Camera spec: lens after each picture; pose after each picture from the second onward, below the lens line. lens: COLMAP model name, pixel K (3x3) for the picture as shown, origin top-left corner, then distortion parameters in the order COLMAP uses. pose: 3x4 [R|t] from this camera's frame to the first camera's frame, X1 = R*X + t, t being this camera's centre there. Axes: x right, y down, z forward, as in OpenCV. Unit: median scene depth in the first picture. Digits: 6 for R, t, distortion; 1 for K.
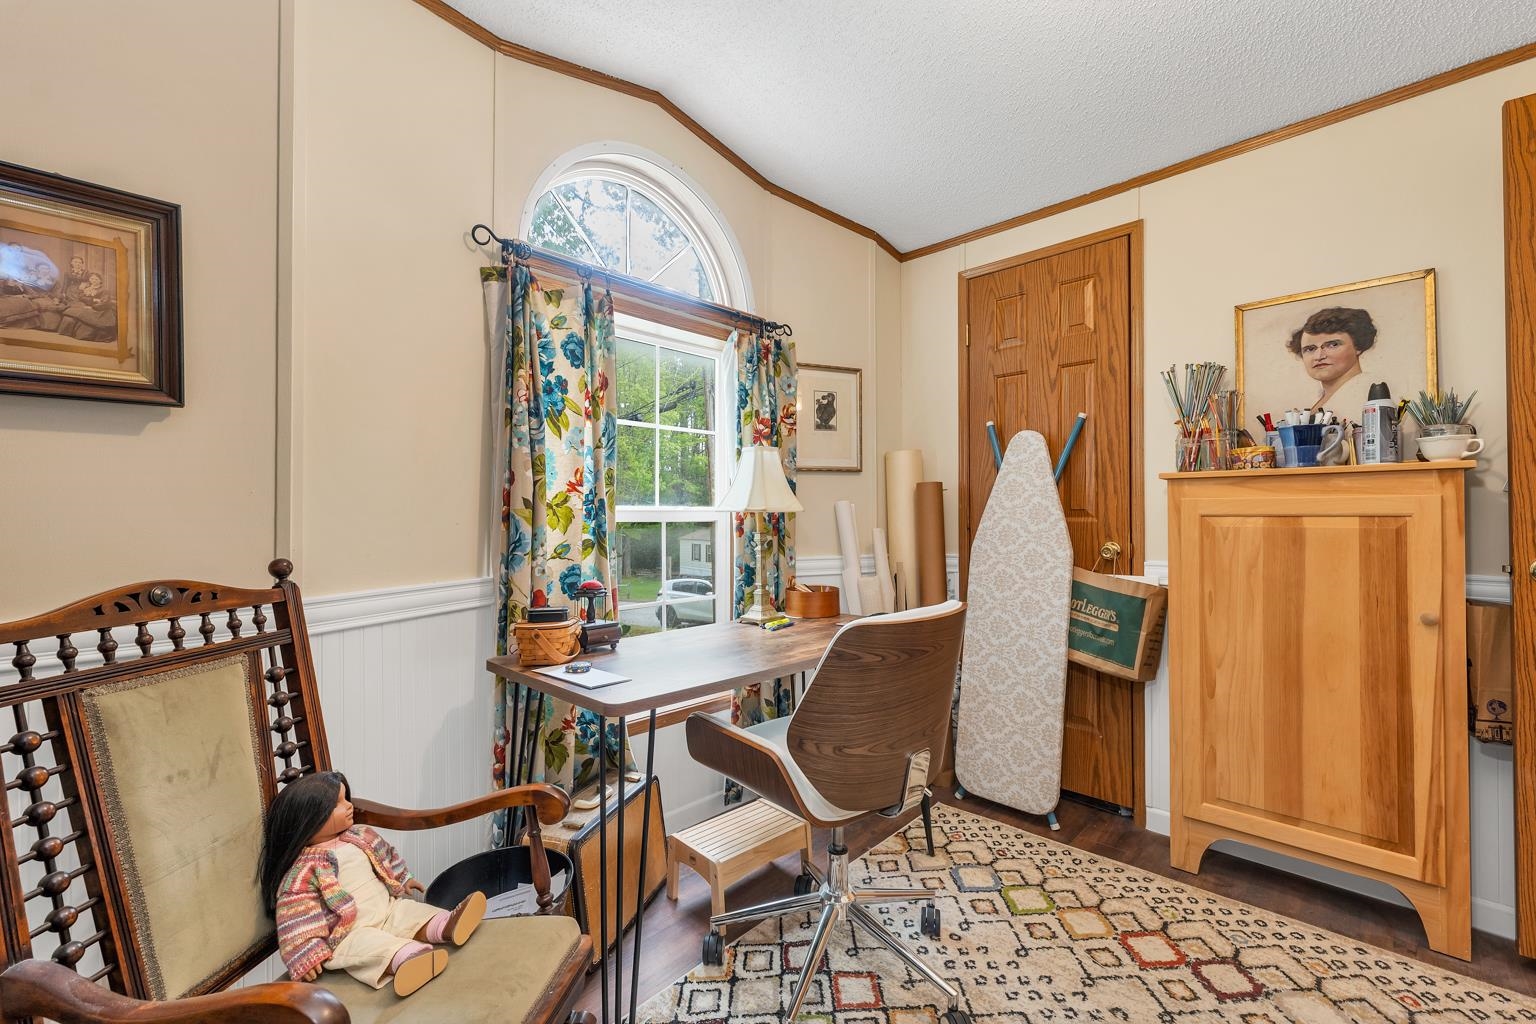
lens RADIAL K [[640.1, 0, 770.4], [0, 640.1, 523.0], [0, 0, 1]] dist [0.003574, -0.000377]
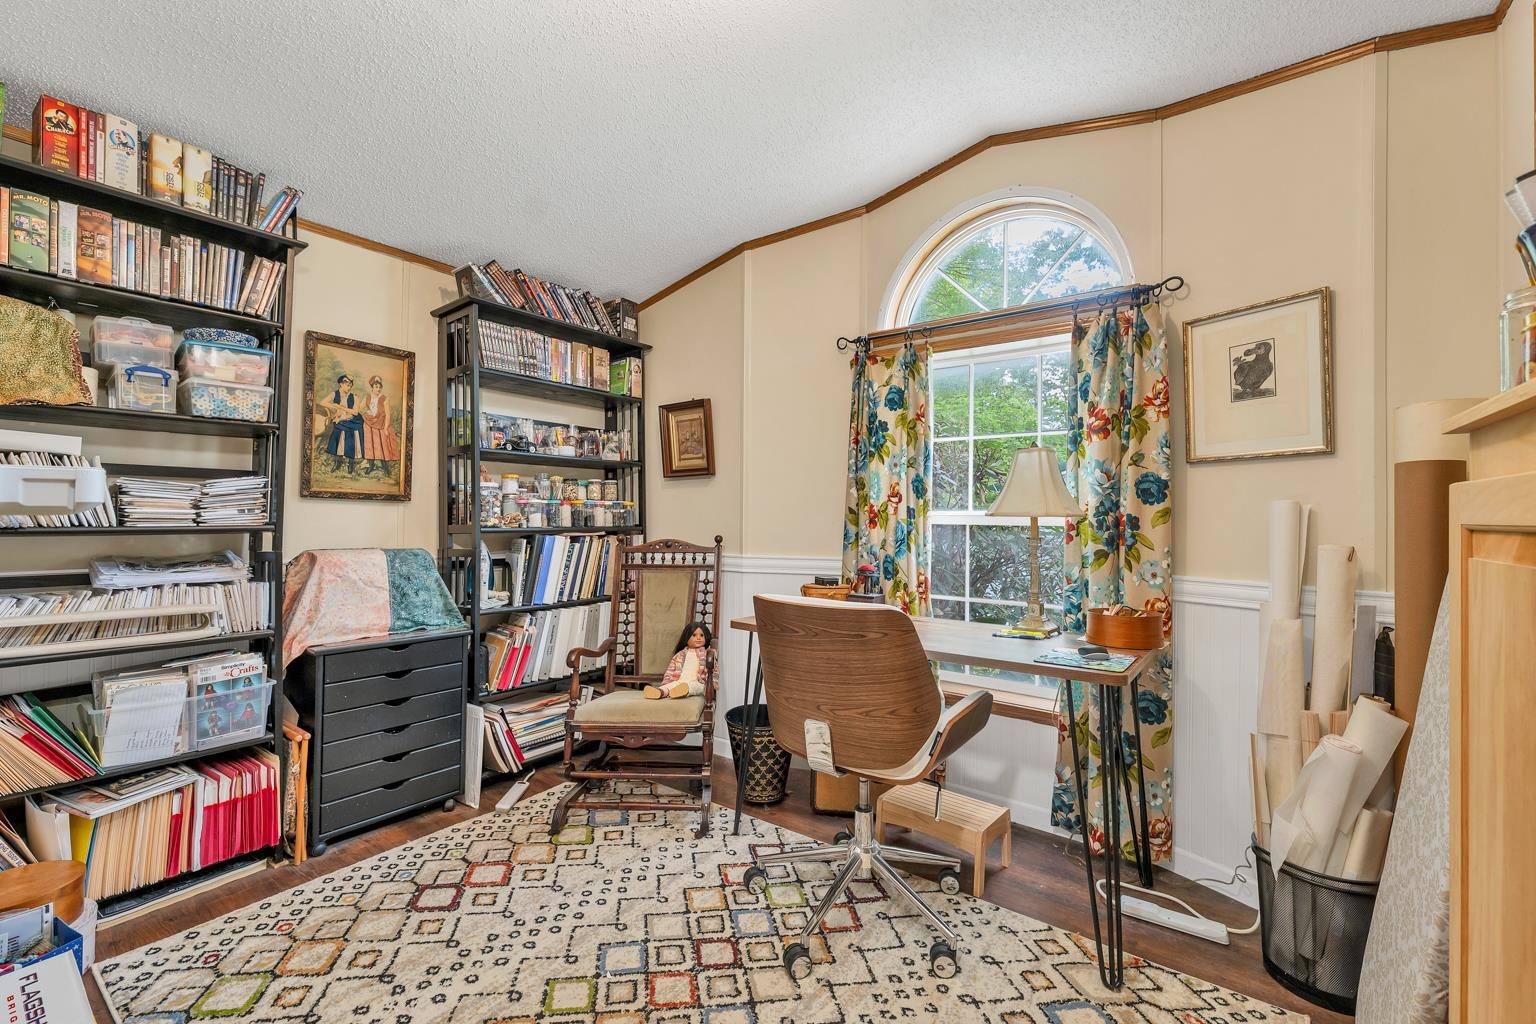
lens RADIAL K [[640.1, 0, 770.4], [0, 640.1, 523.0], [0, 0, 1]] dist [0.003574, -0.000377]
pose [[0.113969, 0.011289, -0.993420, 1.029428], [-0.018241, 0.999791, 0.009269, -0.010257], [0.993317, 0.017065, 0.114151, 0.579735]]
